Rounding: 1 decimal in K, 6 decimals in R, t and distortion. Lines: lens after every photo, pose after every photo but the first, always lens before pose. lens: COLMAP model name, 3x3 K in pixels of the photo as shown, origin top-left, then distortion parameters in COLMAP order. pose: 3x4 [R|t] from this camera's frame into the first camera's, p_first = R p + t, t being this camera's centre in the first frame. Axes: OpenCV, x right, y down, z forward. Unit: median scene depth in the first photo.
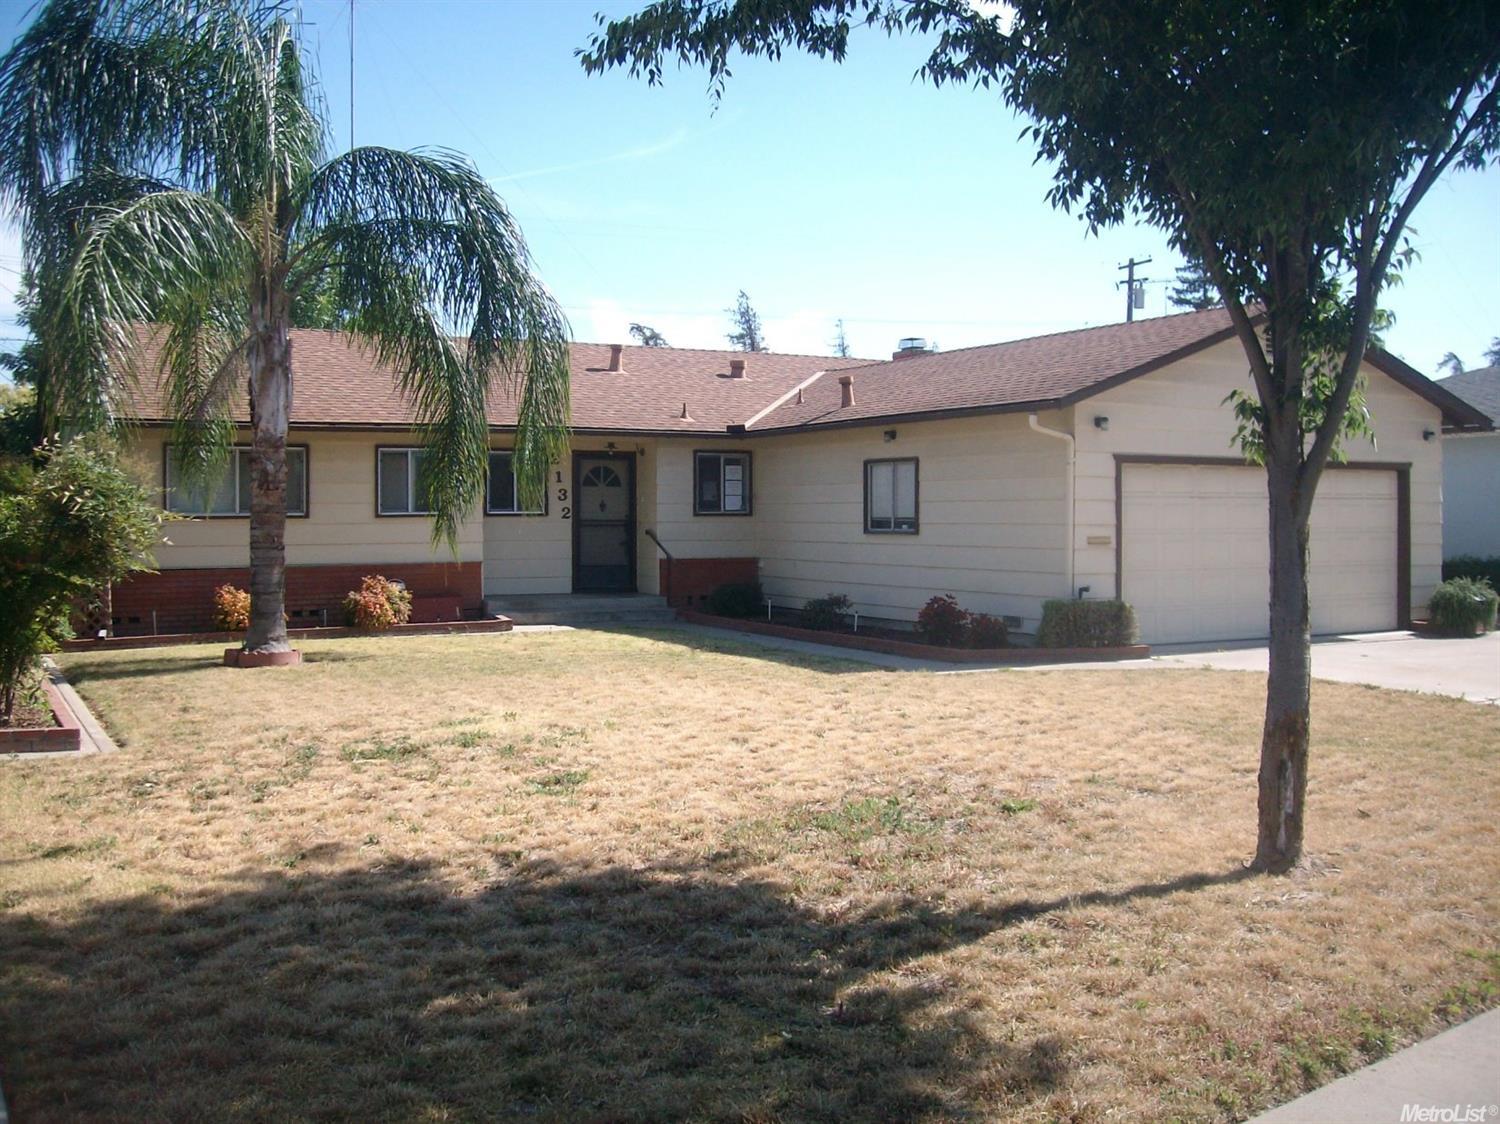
lens RADIAL K [[1524.9, 0, 755.1], [0, 1524.9, 558.2], [0, 0, 1]] dist [-0.157020, 0.117657]
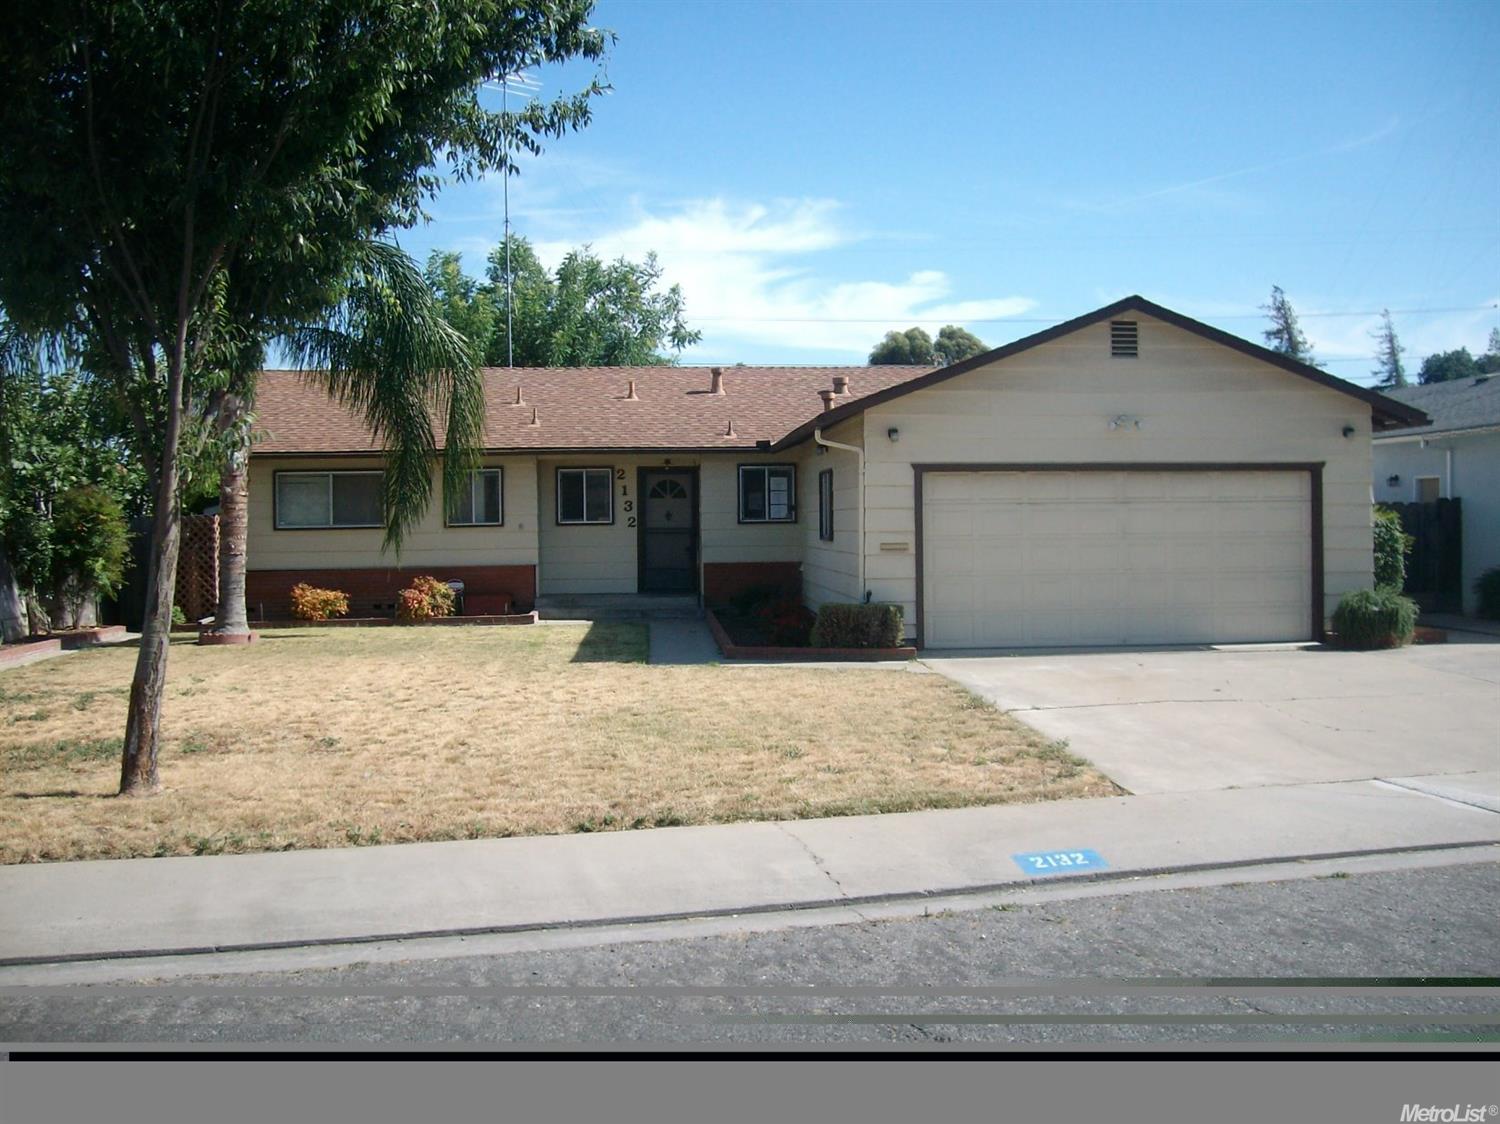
lens RADIAL K [[1524.9, 0, 755.1], [0, 1524.9, 558.2], [0, 0, 1]] dist [-0.157020, 0.117657]
pose [[0.916000, 0.001575, -0.401174, 0.419048], [-0.002288, 0.999997, -0.001300, -0.001773], [0.401171, 0.002108, 0.916001, 0.000098]]
